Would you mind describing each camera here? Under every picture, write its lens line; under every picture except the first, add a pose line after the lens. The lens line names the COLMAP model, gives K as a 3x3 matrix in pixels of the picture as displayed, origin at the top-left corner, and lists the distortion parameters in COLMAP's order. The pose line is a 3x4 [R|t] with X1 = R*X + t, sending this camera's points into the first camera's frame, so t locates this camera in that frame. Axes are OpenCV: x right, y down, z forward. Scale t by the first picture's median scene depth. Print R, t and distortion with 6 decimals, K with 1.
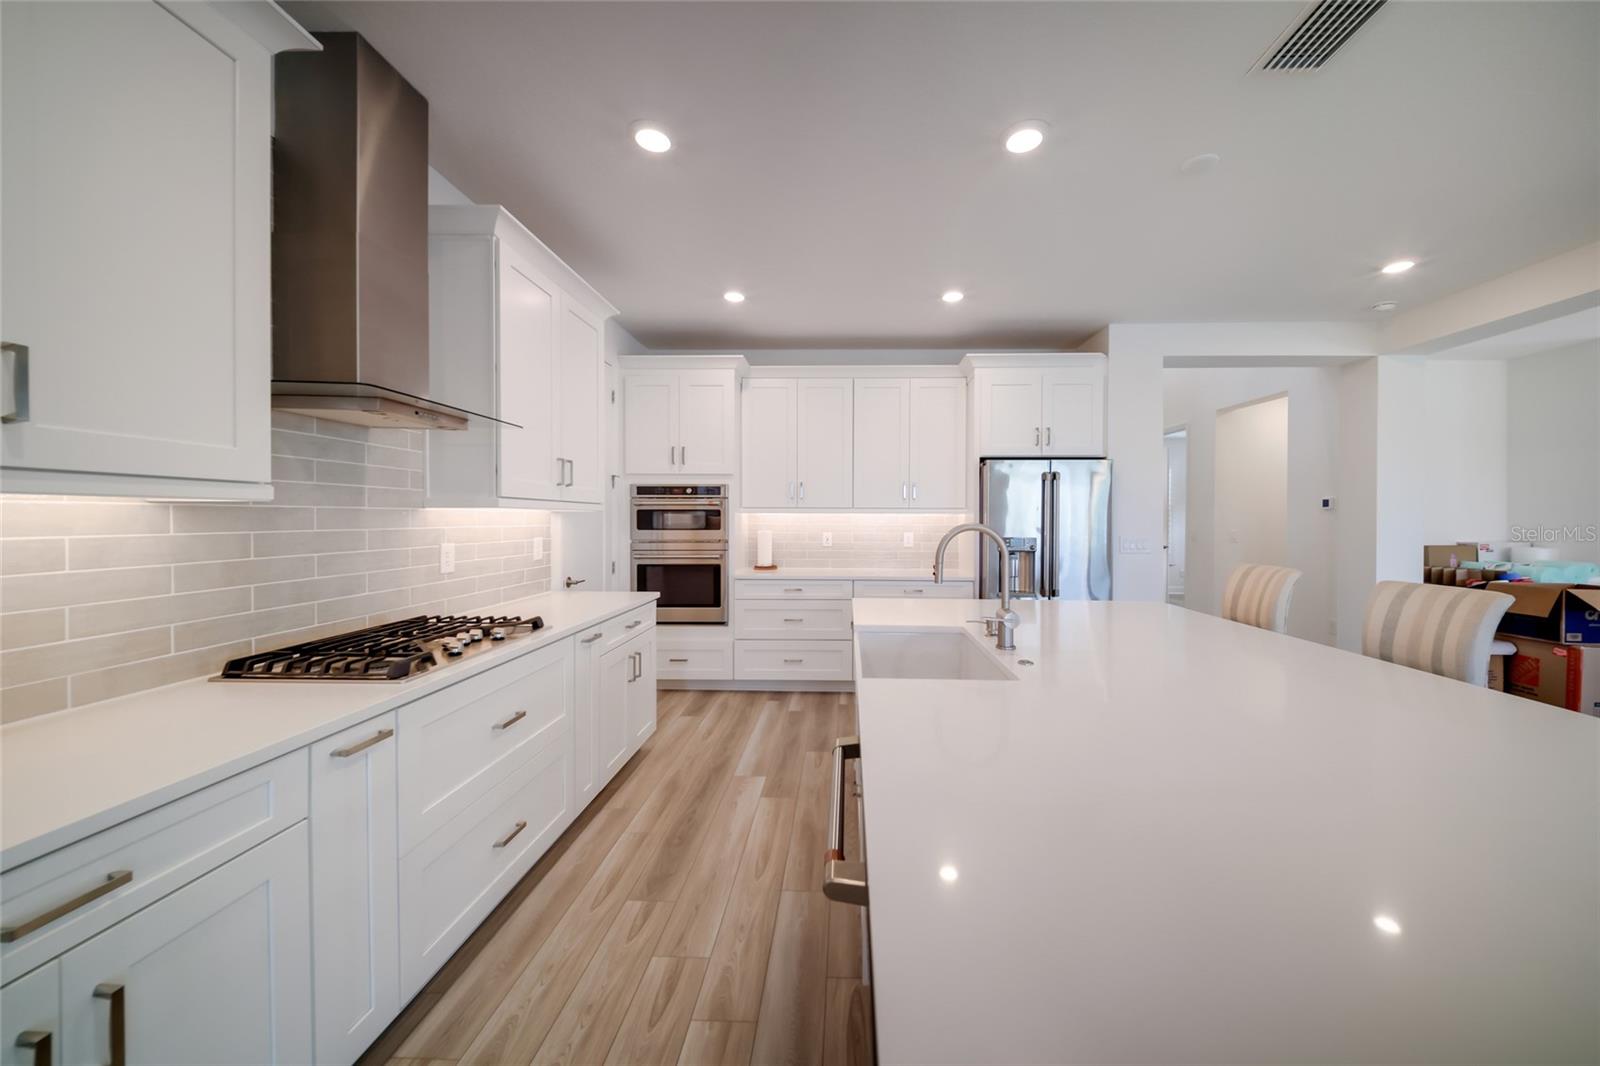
lens RADIAL K [[563.5, 0, 832.1], [0, 563.5, 523.9], [0, 0, 1]] dist [0.000117, 0.000050]
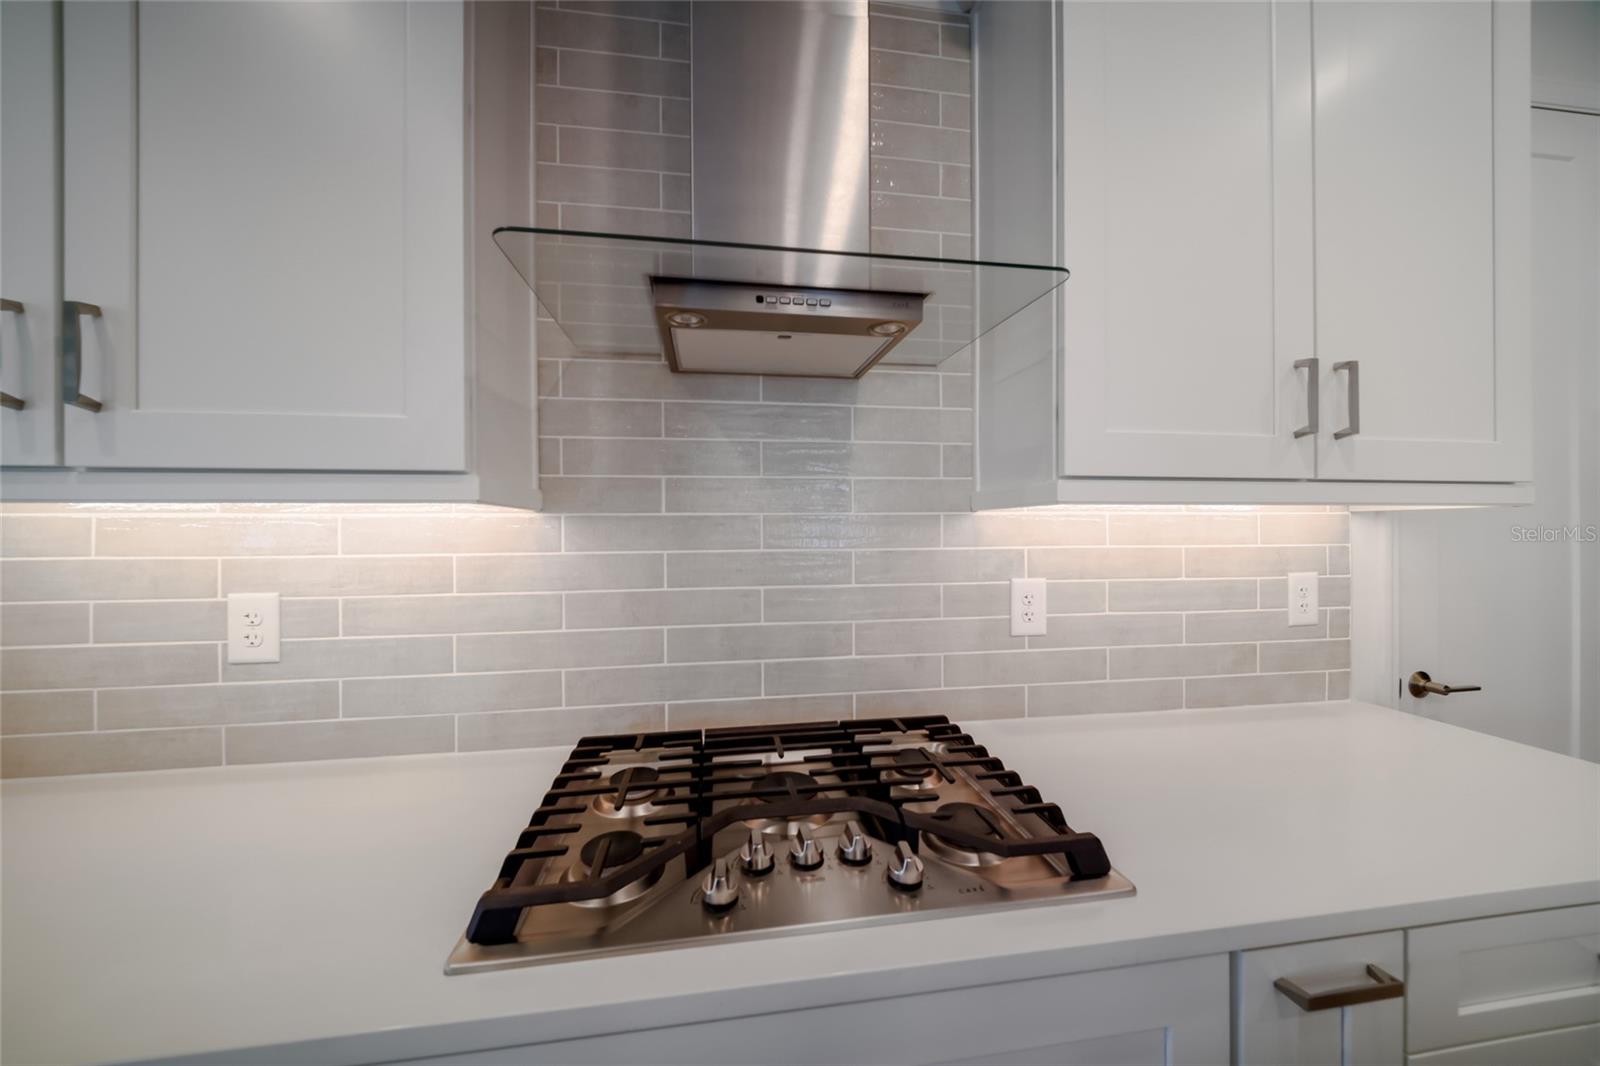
lens RADIAL K [[551.1, 0, 794.5], [0, 551.1, 528.5], [0, 0, 1]] dist [0.001742, -0.003468]
pose [[0.166338, -0.006453, -0.986048, -0.161904], [-0.003863, 0.999967, -0.007196, -0.005097], [0.986061, 0.005006, 0.166307, 0.524194]]
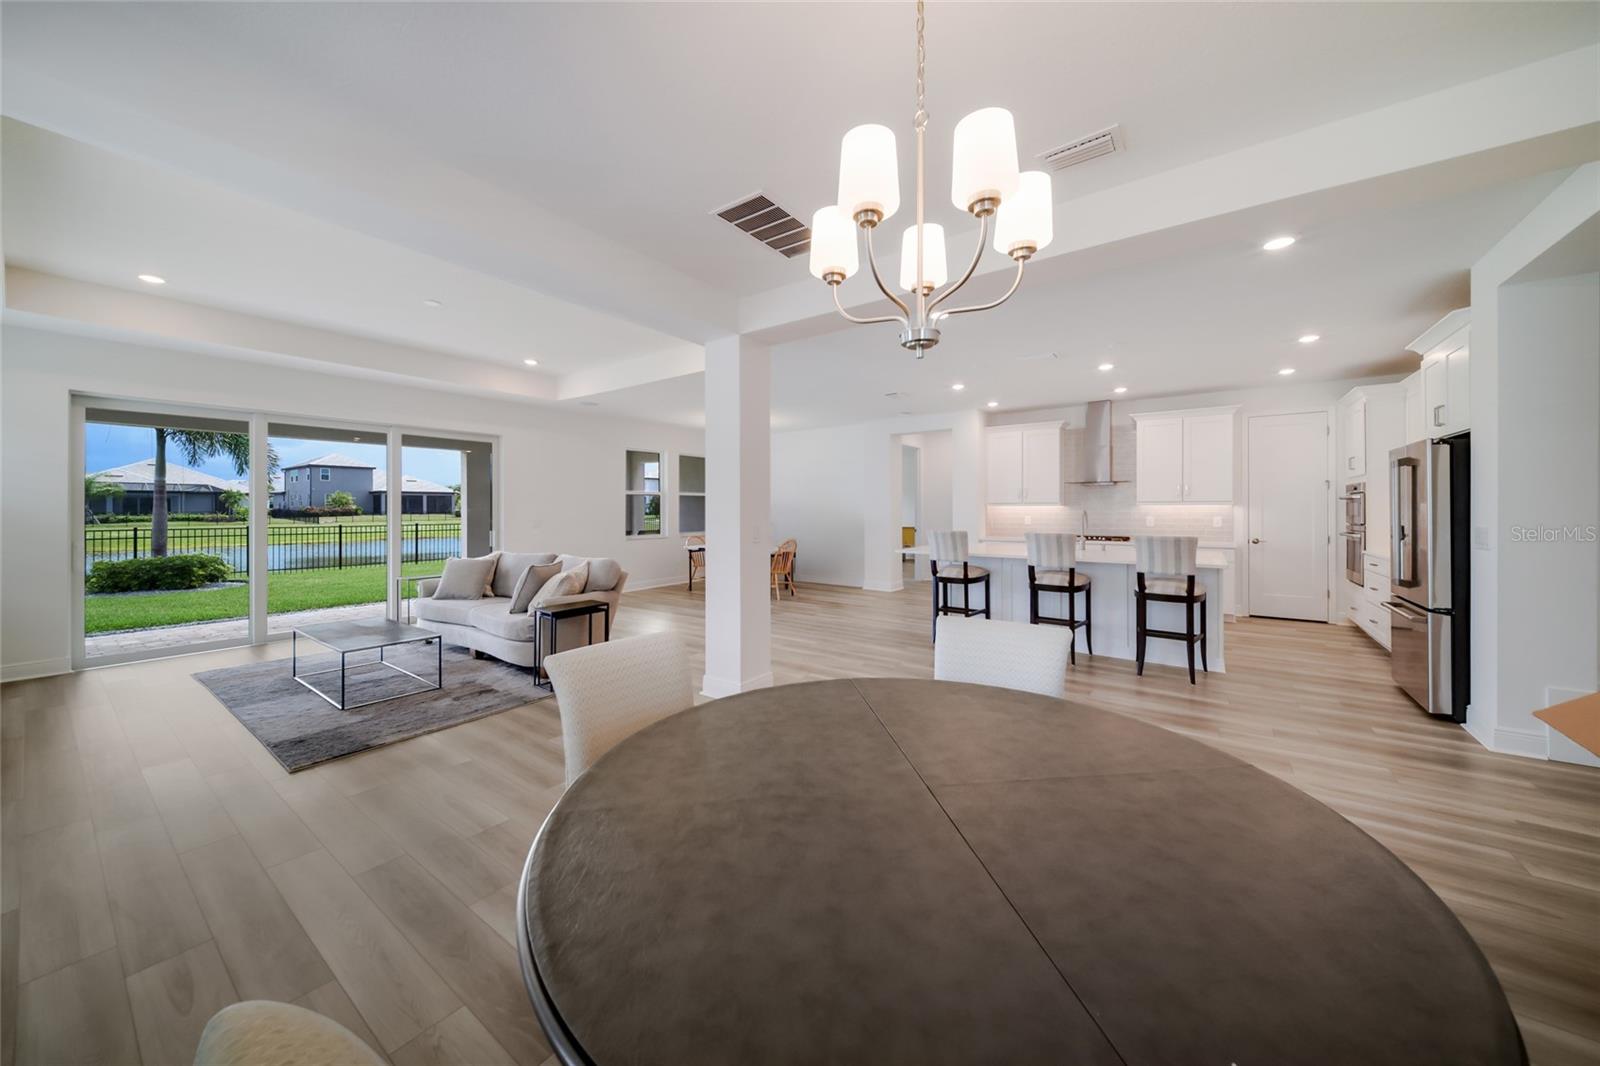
lens RADIAL K [[529.1, 0, 810.4], [0, 529.1, 511.8], [0, 0, 1]] dist [0.030545, -0.020831]
pose [[-0.552513, -0.000465, -0.833504, 2.115023], [-0.005088, 0.999983, 0.002815, 0.005503], [0.833488, 0.005797, -0.552507, 0.795300]]
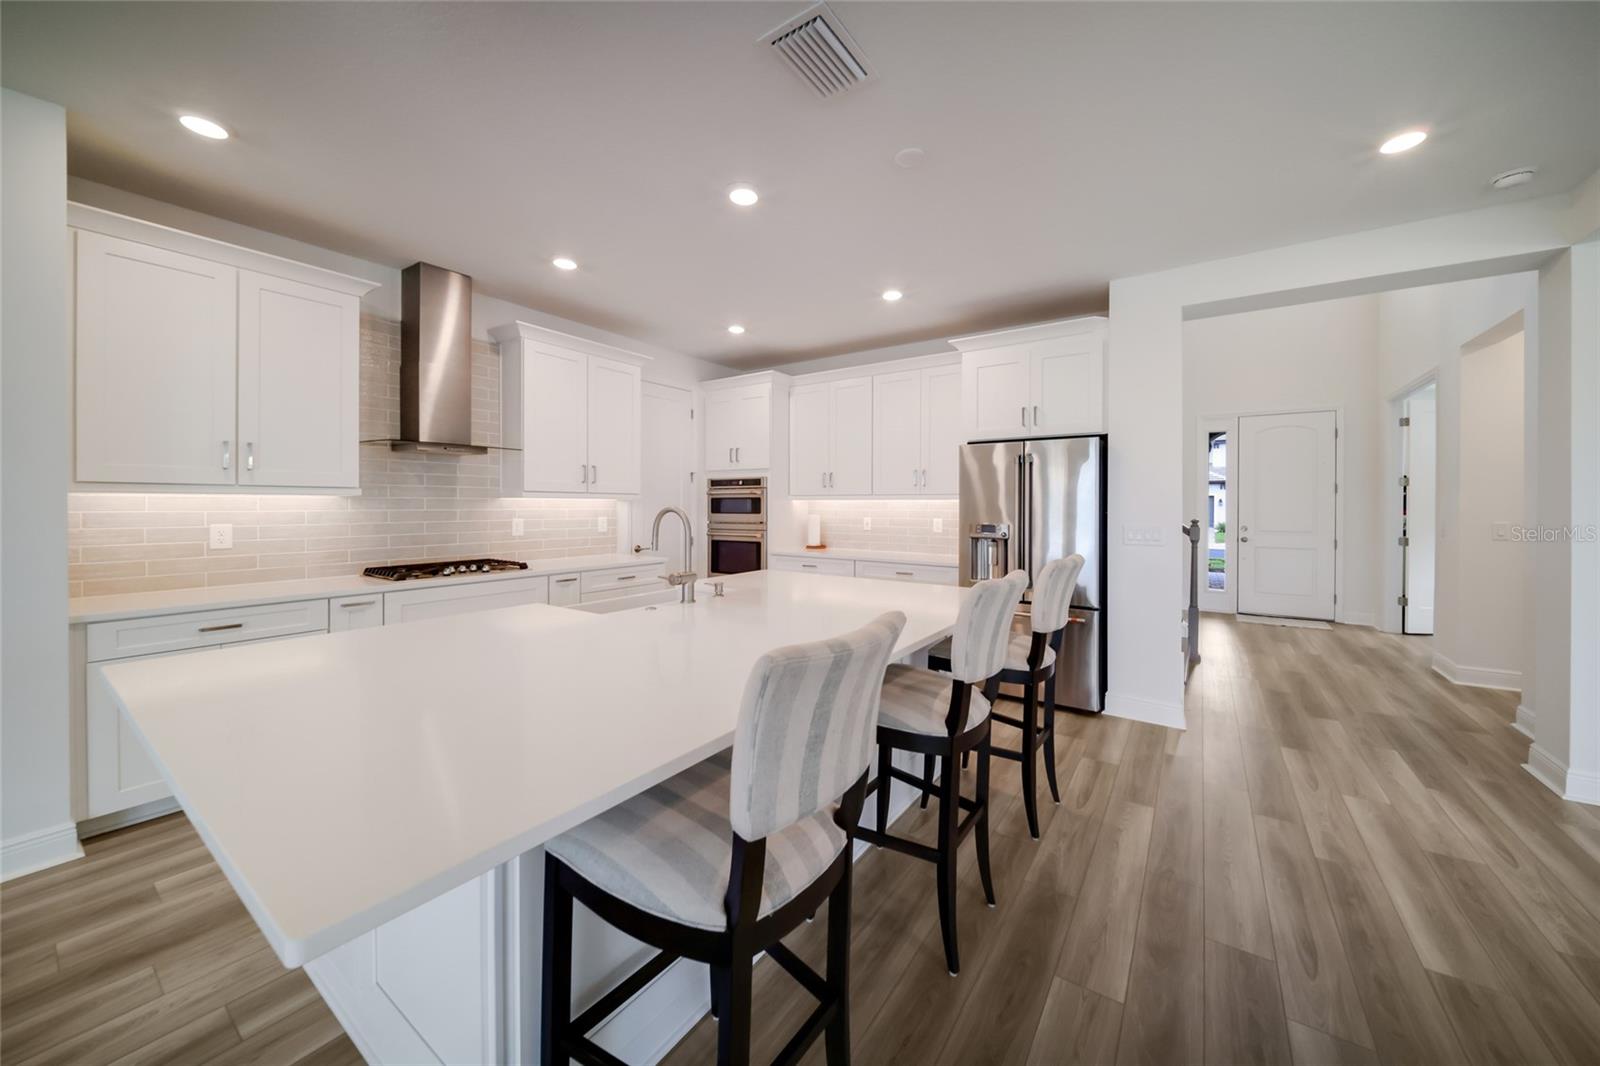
lens RADIAL K [[565.8, 0, 817.8], [0, 565.8, 512.7], [0, 0, 1]] dist [0.000349, -0.000106]
pose [[0.848769, 0.007453, -0.528711, 0.737950], [-0.006171, 0.999972, 0.004190, 0.002625], [0.528728, -0.000294, 0.848791, 0.022250]]
